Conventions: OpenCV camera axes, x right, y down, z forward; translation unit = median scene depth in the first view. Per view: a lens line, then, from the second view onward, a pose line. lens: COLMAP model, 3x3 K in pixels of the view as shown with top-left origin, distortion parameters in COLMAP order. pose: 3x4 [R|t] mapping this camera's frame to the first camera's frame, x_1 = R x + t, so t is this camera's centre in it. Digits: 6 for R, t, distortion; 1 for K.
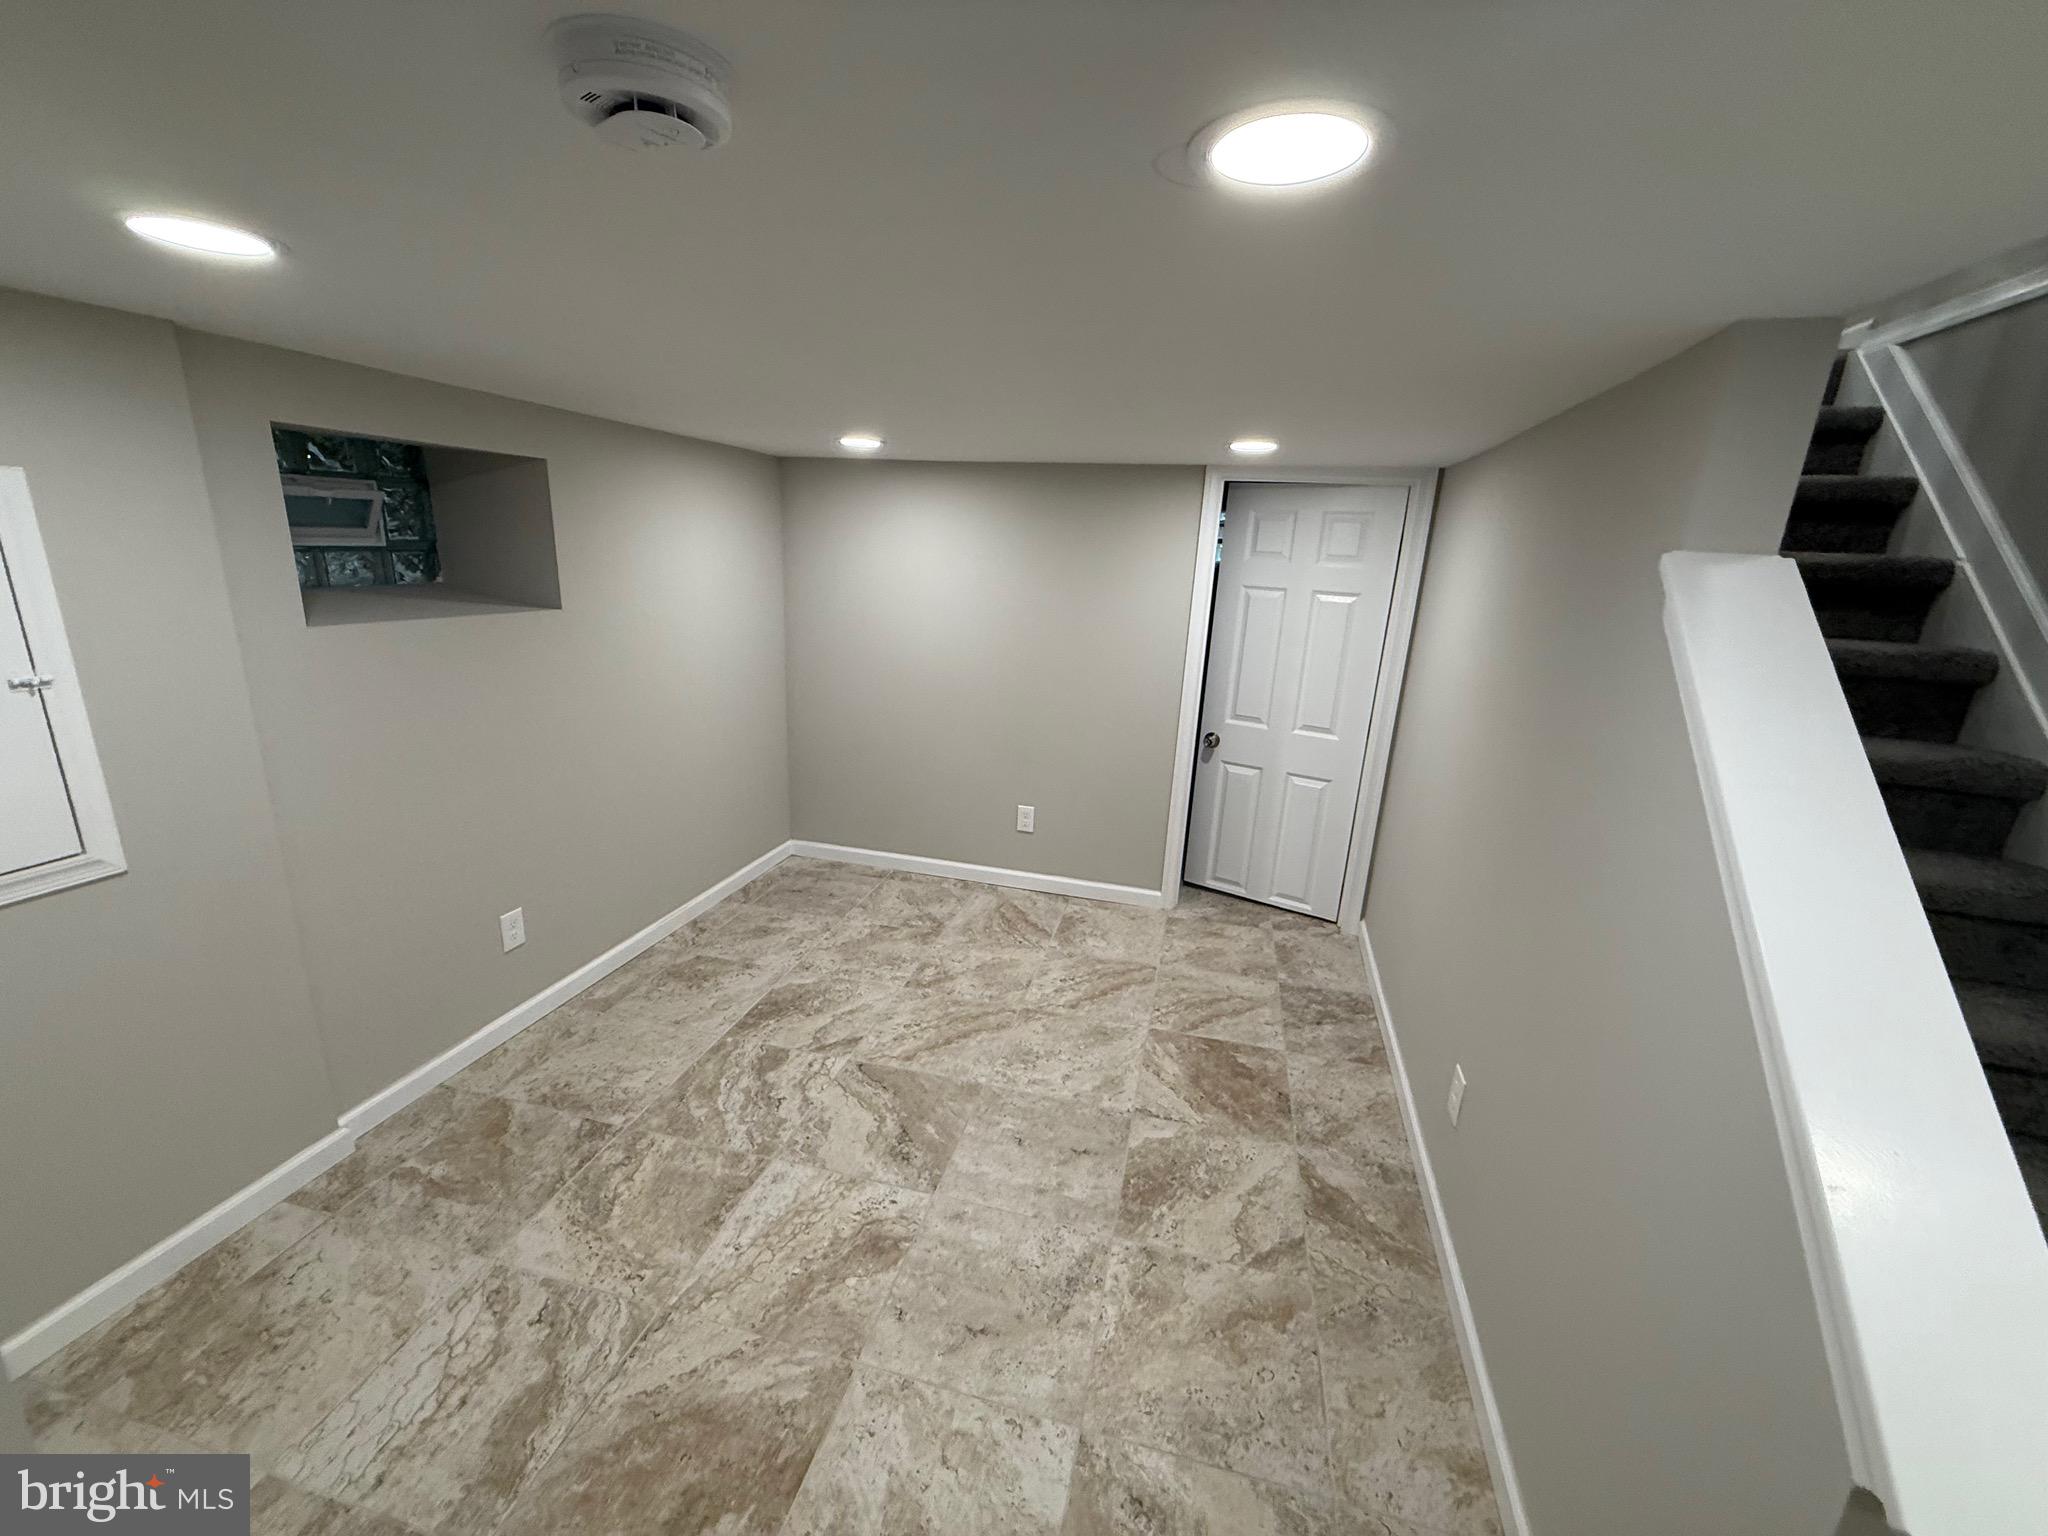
lens RADIAL K [[809.2, 0, 1024.0], [0, 809.2, 768.0], [0, 0, 1]] dist [-0.002062, 0.000099]
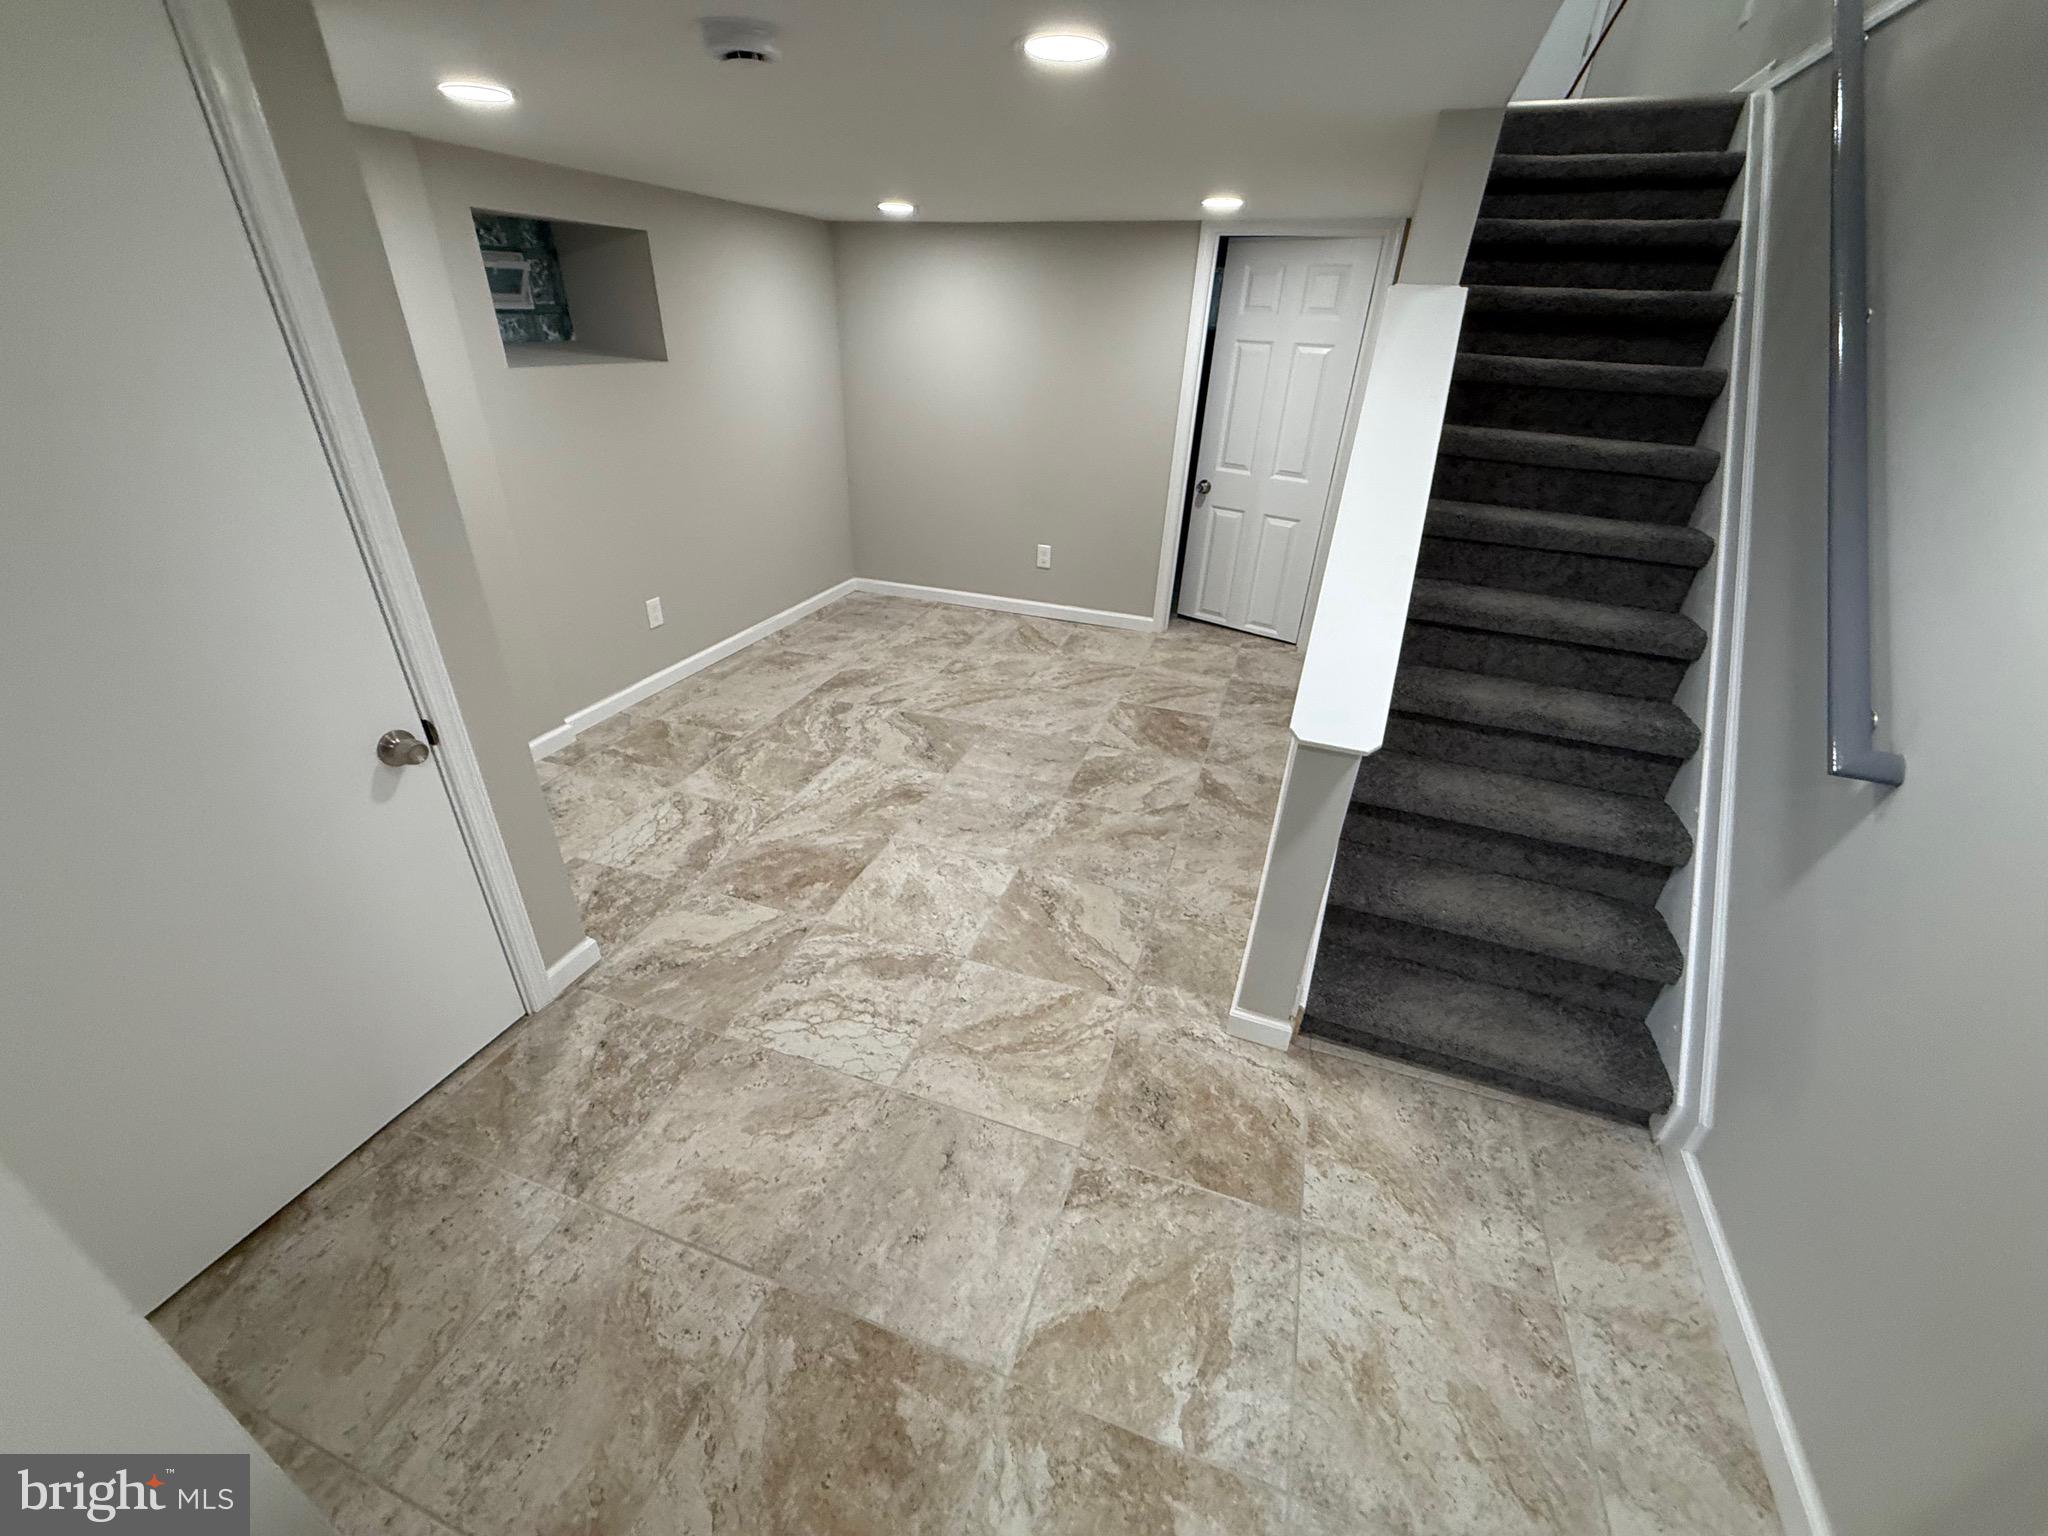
lens RADIAL K [[819.7, 0, 1024.0], [0, 819.7, 768.0], [0, 0, 1]] dist [-0.000346, -0.000007]
pose [[0.995470, 0.033340, -0.089036, 0.134393], [-0.011975, 0.973007, 0.230463, 0.130384], [0.094316, -0.228353, 0.968999, -0.370785]]
